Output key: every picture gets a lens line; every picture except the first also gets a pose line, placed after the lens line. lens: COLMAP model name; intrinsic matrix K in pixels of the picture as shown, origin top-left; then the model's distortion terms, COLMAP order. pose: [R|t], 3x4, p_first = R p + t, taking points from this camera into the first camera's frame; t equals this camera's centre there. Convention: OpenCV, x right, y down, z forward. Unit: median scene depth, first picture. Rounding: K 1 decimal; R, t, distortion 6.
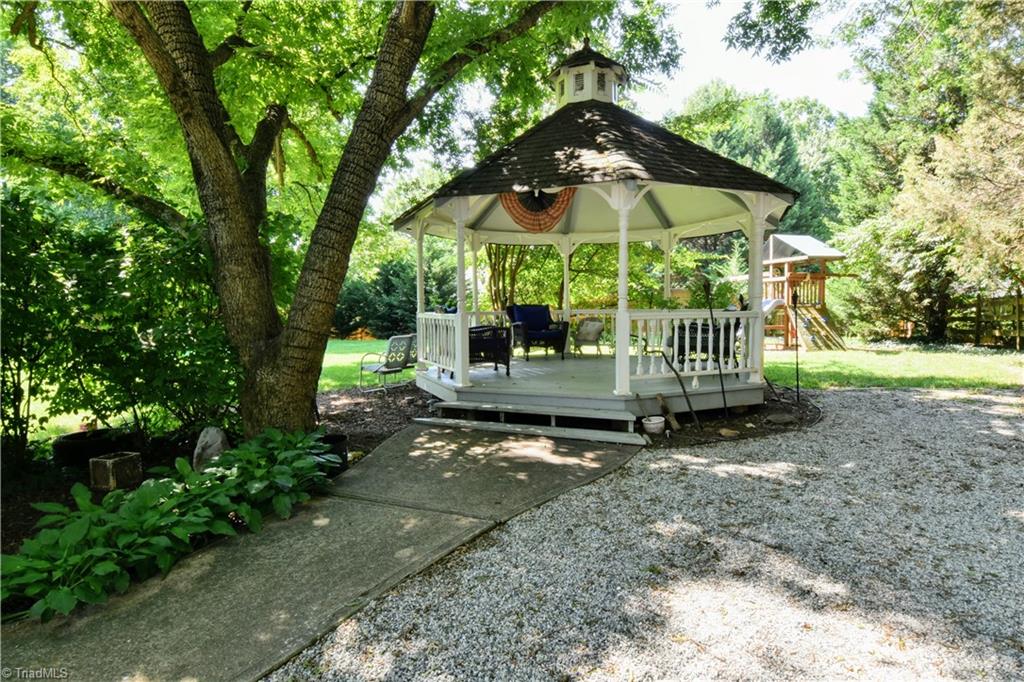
lens RADIAL K [[553.1, 0, 510.6], [0, 553.1, 340.1], [0, 0, 1]] dist [0.009533, -0.013186]
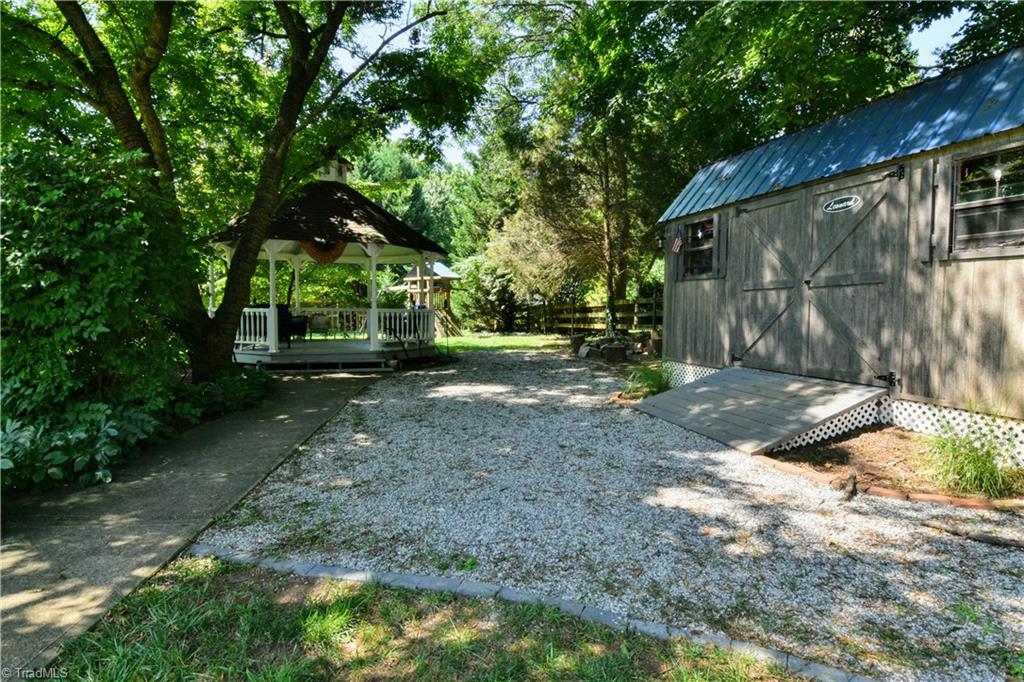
lens RADIAL K [[553.1, 0, 511.9], [0, 553.1, 340.6], [0, 0, 1]] dist [0.009533, -0.013186]
pose [[0.794791, -0.019091, 0.606583, -0.246976], [0.022510, 0.999745, 0.001970, 0.029115], [-0.606466, 0.012088, 0.795018, -0.349689]]
